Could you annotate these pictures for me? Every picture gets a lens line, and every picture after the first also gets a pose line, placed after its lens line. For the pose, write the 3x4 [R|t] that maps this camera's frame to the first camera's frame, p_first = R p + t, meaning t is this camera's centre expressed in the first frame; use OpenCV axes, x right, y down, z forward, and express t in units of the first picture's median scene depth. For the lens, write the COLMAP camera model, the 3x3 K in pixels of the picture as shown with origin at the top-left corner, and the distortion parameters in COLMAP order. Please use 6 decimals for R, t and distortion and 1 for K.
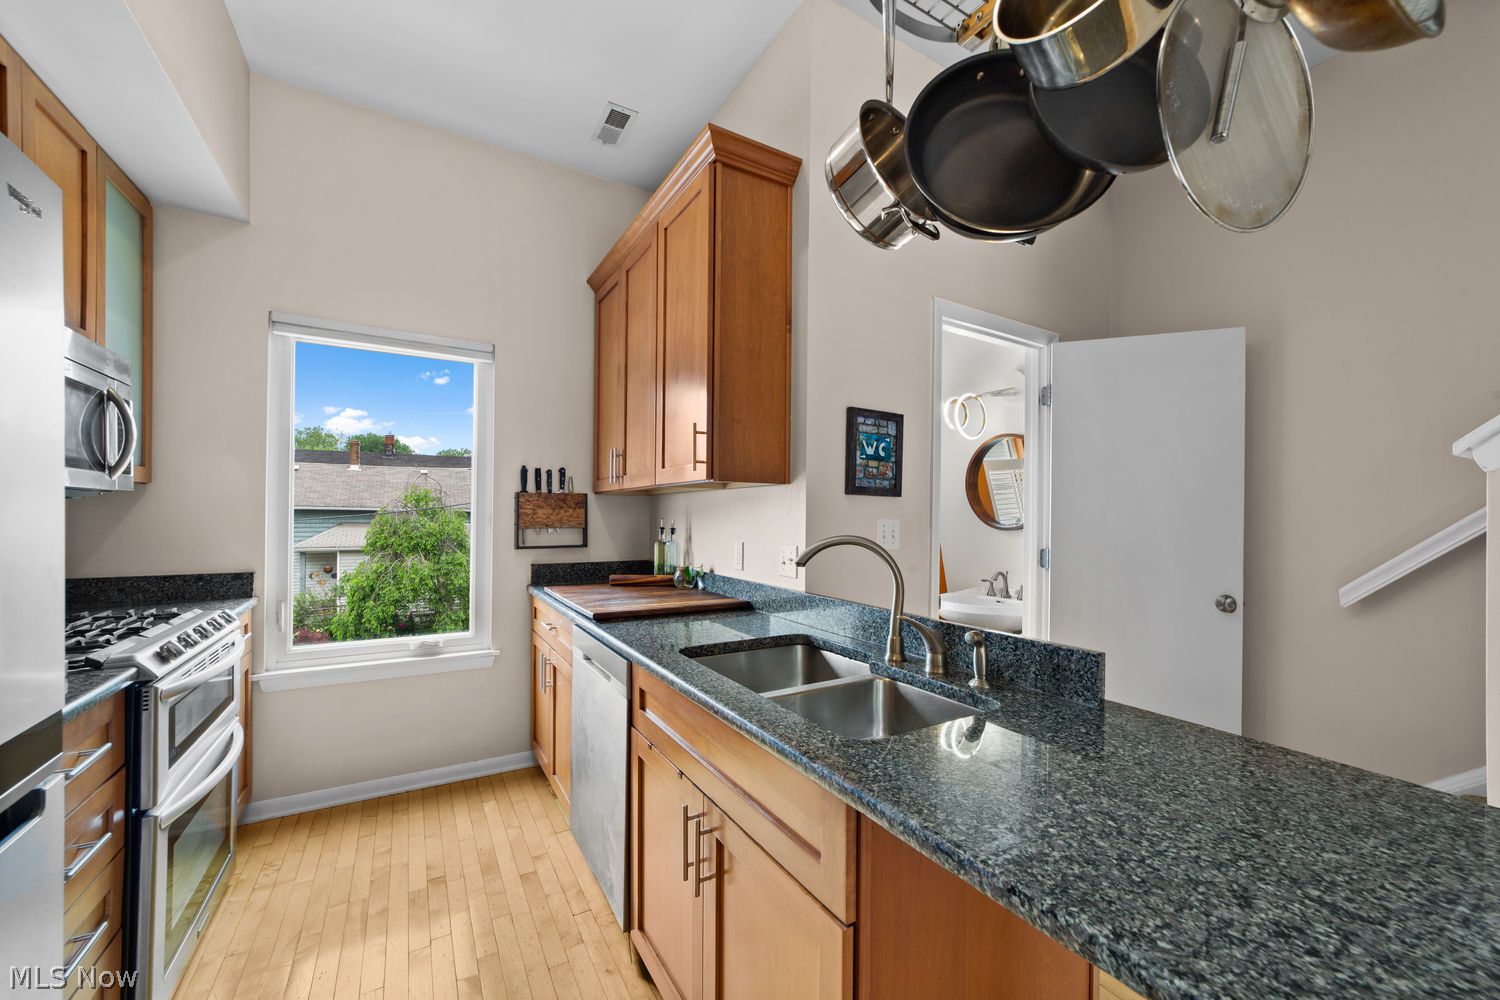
lens RADIAL K [[570.1, 0, 716.6], [0, 570.1, 514.0], [0, 0, 1]] dist [-0.009017, 0.003611]
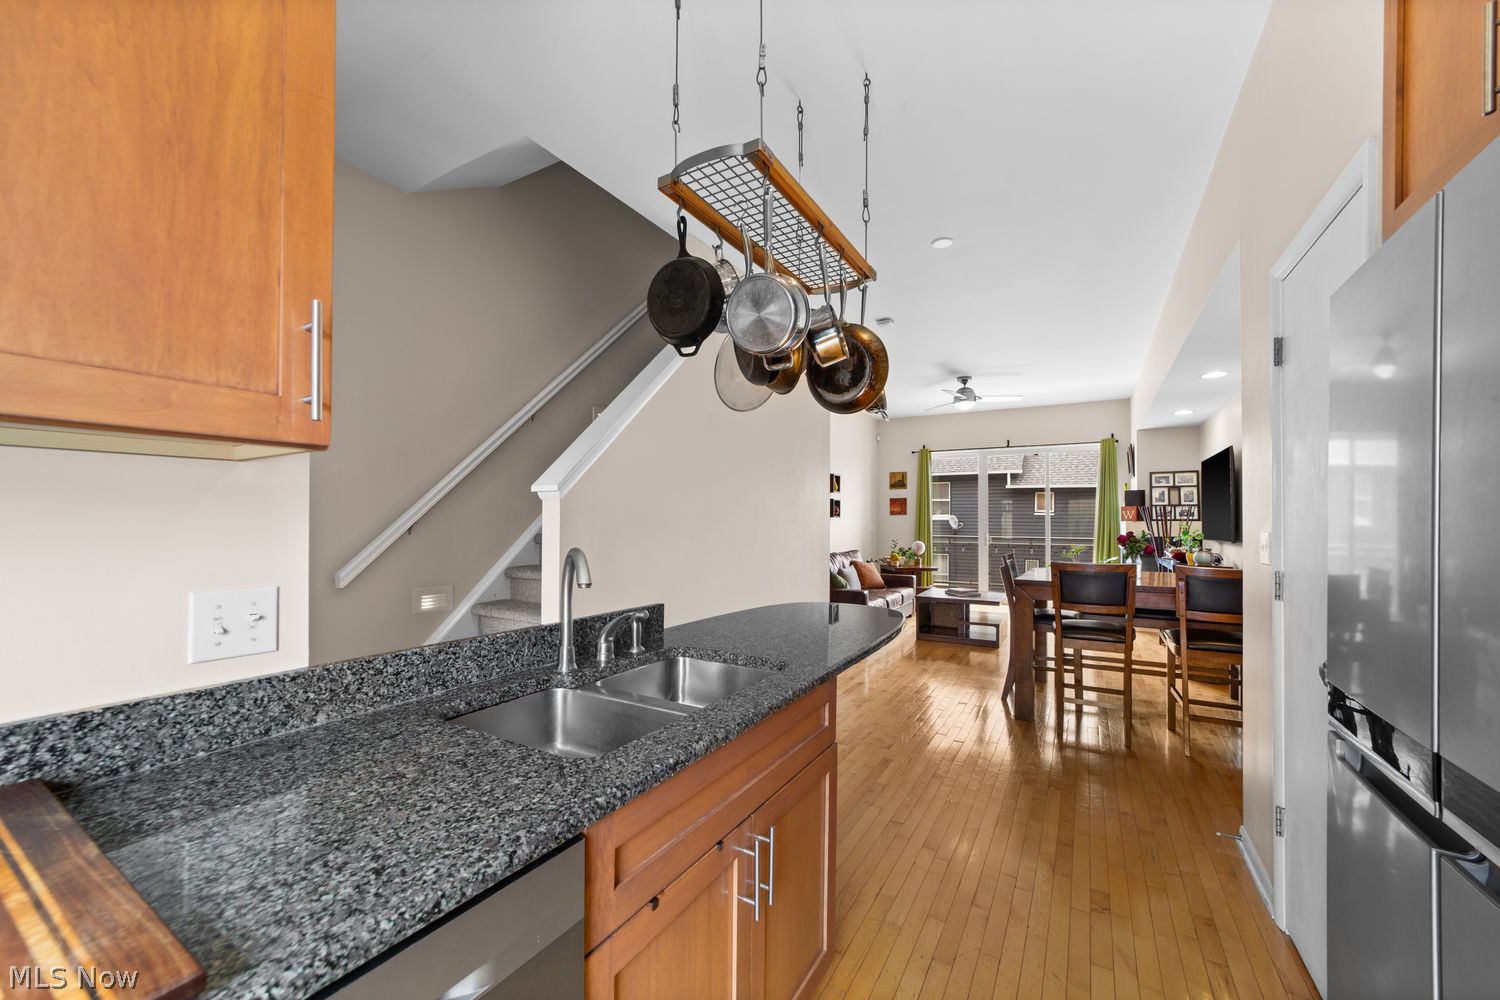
lens RADIAL K [[570.1, 0, 735.2], [0, 570.1, 520.6], [0, 0, 1]] dist [-0.009017, 0.003611]
pose [[-0.502145, -0.005830, 0.864764, -0.403750], [-0.003881, 0.999982, 0.004488, -0.006307], [-0.864775, -0.001102, -0.502159, 0.725105]]
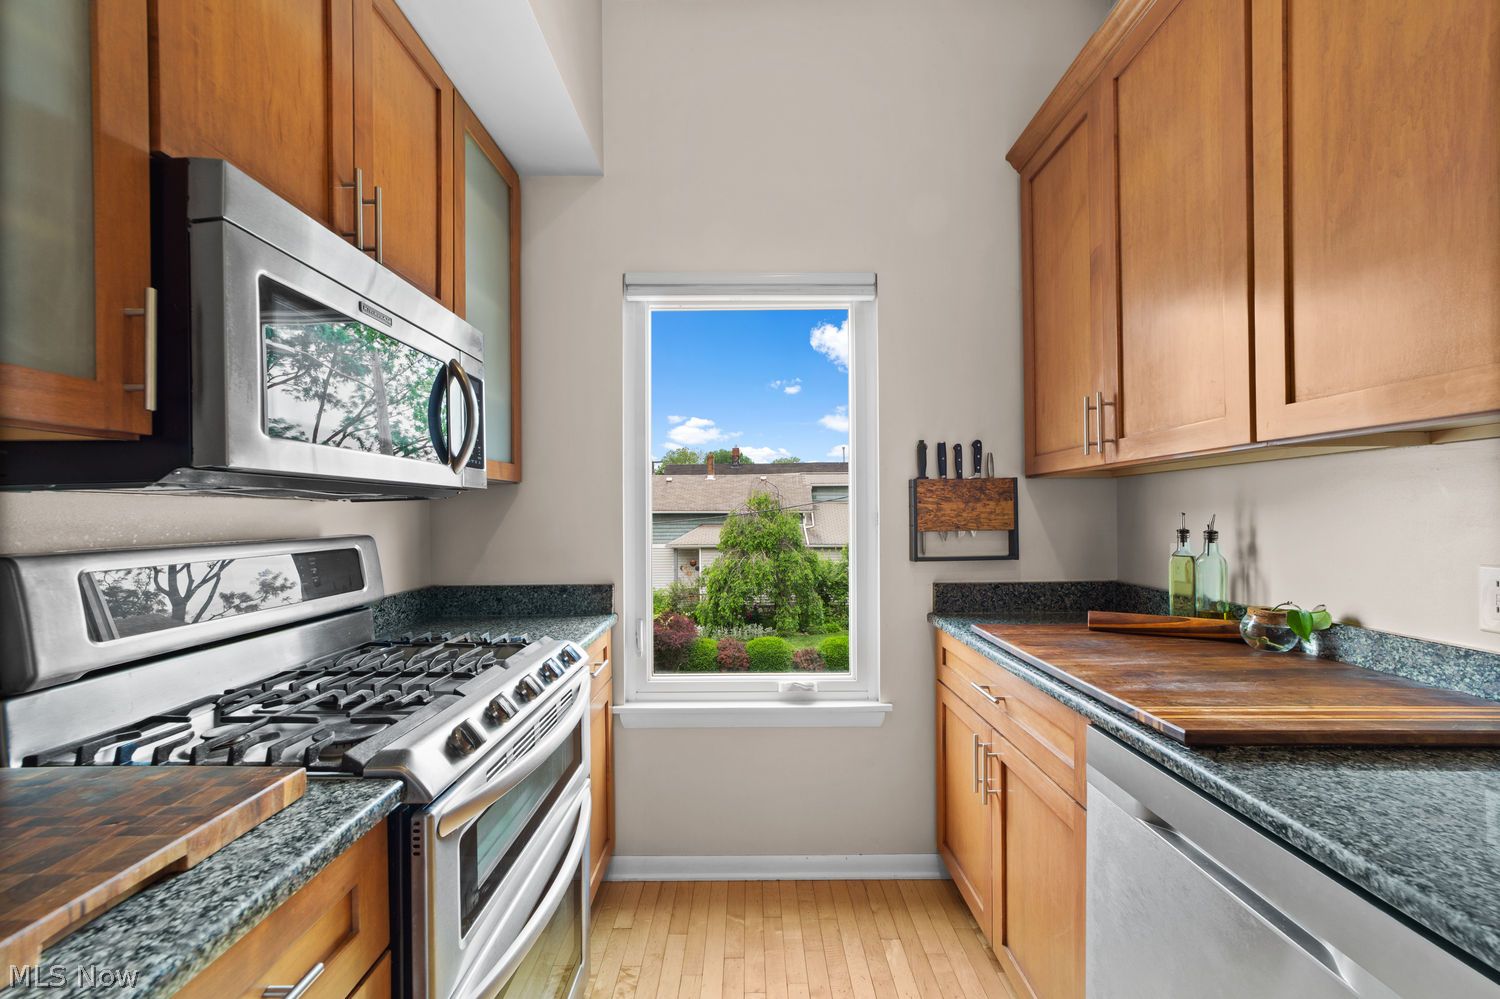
lens RADIAL K [[570.1, 0, 753.8], [0, 570.1, 509.8], [0, 0, 1]] dist [-0.009017, 0.003611]
pose [[0.880997, -0.019031, -0.472740, -0.224058], [0.016094, 0.999818, -0.010257, 0.003548], [0.472849, 0.001429, 0.881142, 0.344751]]
